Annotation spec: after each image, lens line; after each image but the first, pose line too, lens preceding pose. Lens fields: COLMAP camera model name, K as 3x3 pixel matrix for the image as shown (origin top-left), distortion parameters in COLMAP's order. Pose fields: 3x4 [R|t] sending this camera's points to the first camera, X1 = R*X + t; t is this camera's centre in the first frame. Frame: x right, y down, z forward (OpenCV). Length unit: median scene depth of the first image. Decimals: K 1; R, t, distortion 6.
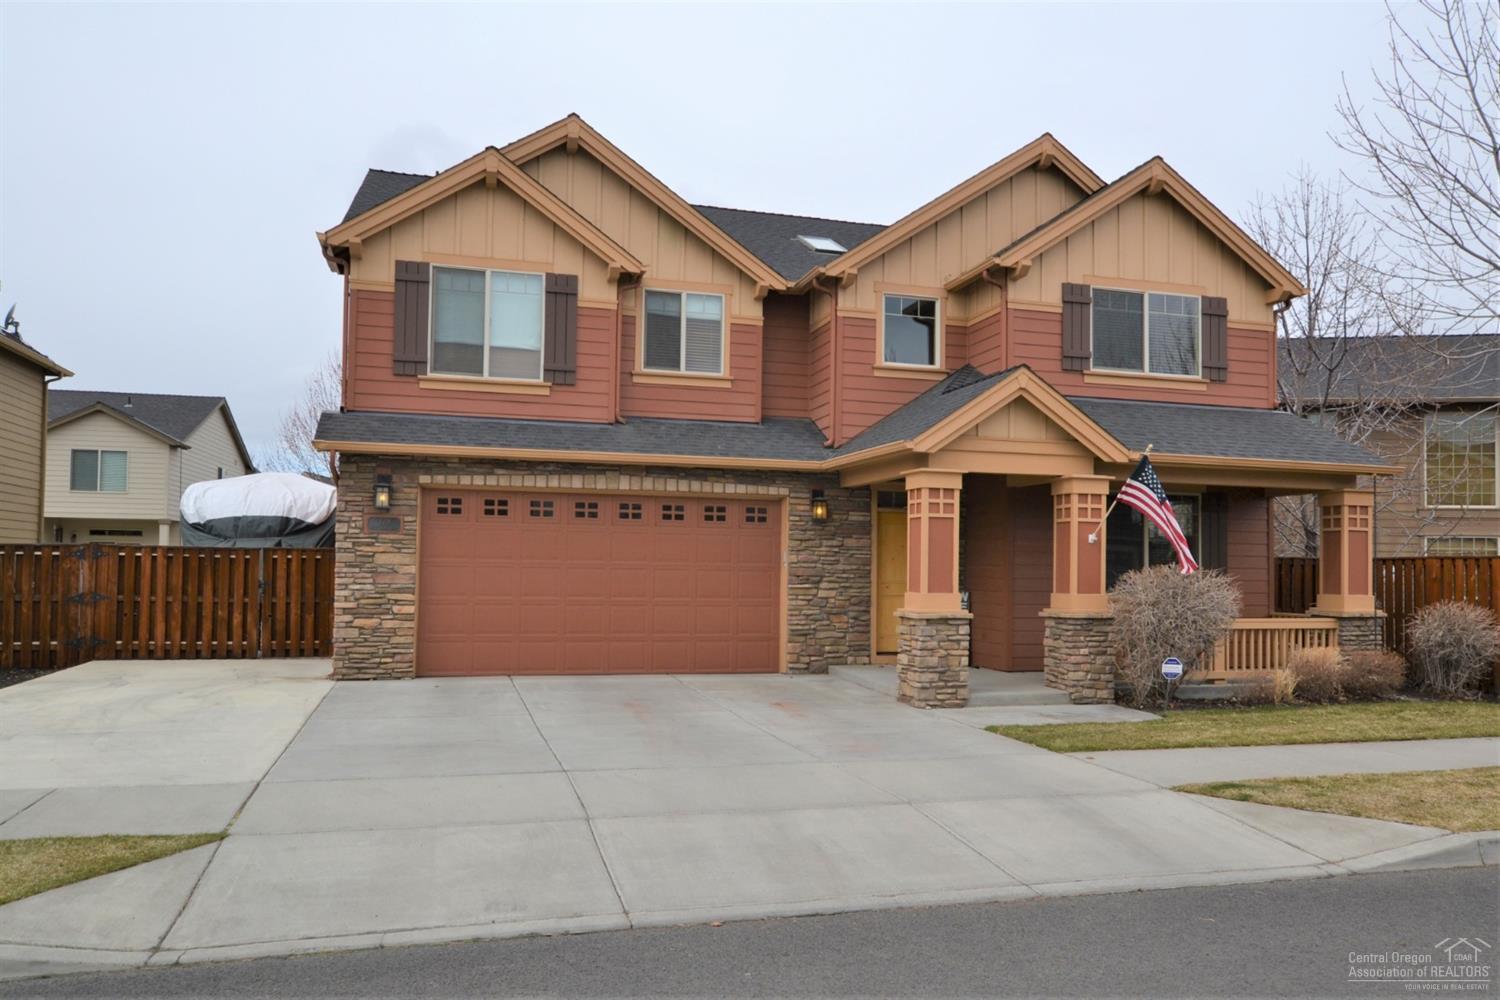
lens RADIAL K [[1071.7, 0, 749.8], [0, 1071.7, 504.3], [0, 0, 1]] dist [-0.000166, 0.000003]
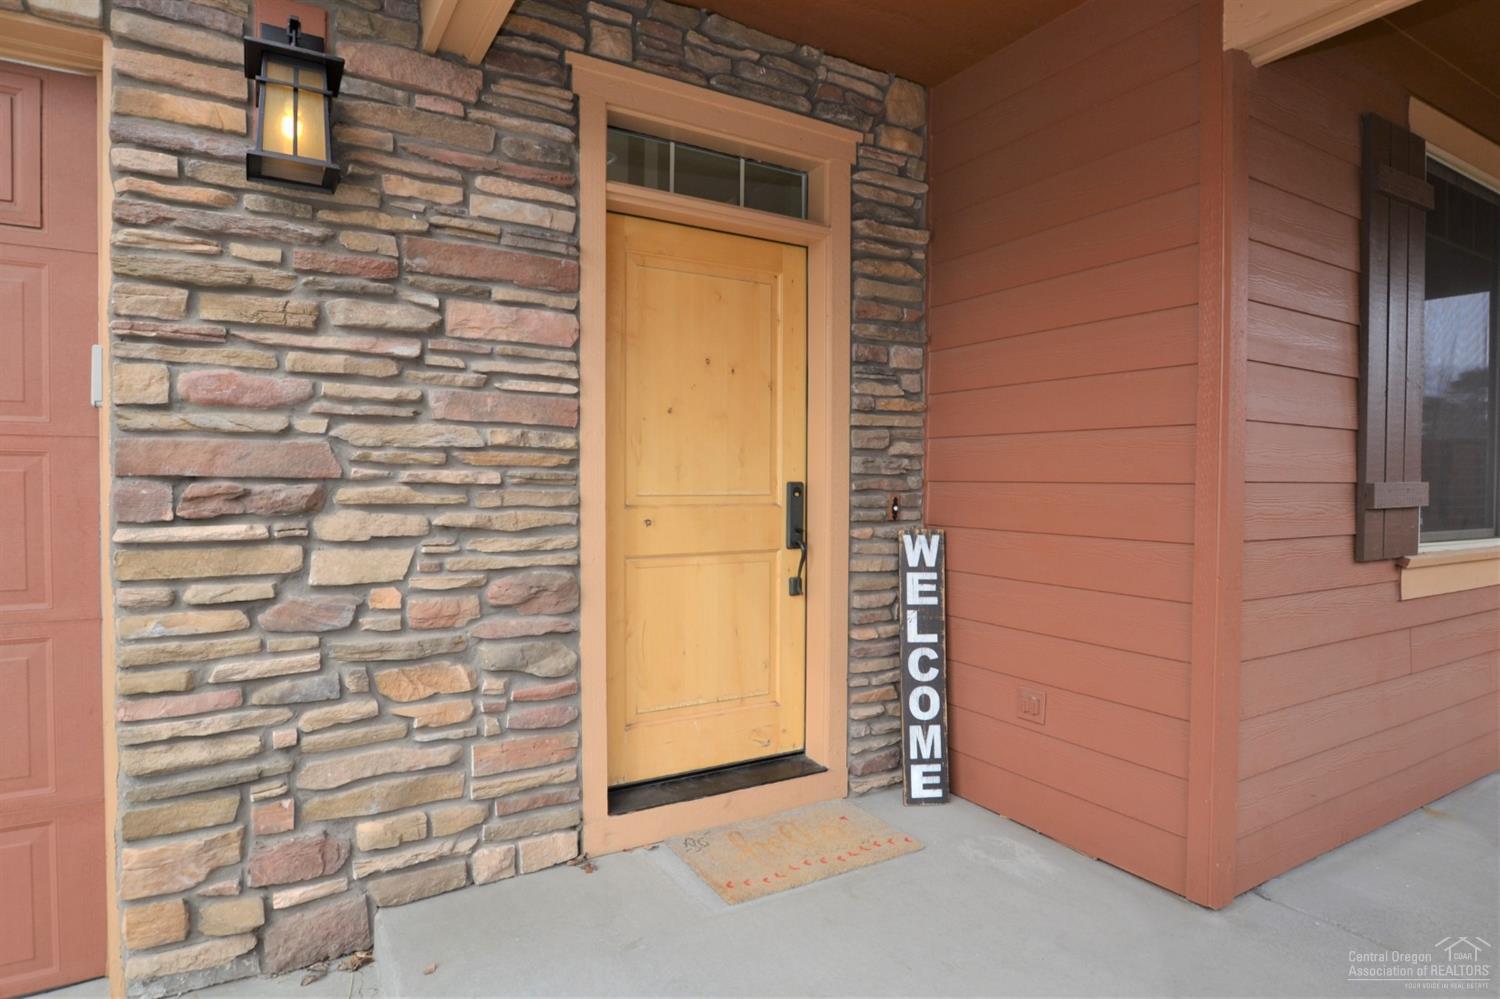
lens RADIAL K [[856.1, 0, 749.4], [0, 856.1, 496.6], [0, 0, 1]] dist [-0.001336, -0.000164]
pose [[0.957494, -0.016999, 0.287951, 0.095965], [-0.000802, 0.998101, 0.061589, 0.060299], [-0.288451, -0.059202, 0.955663, 0.824591]]
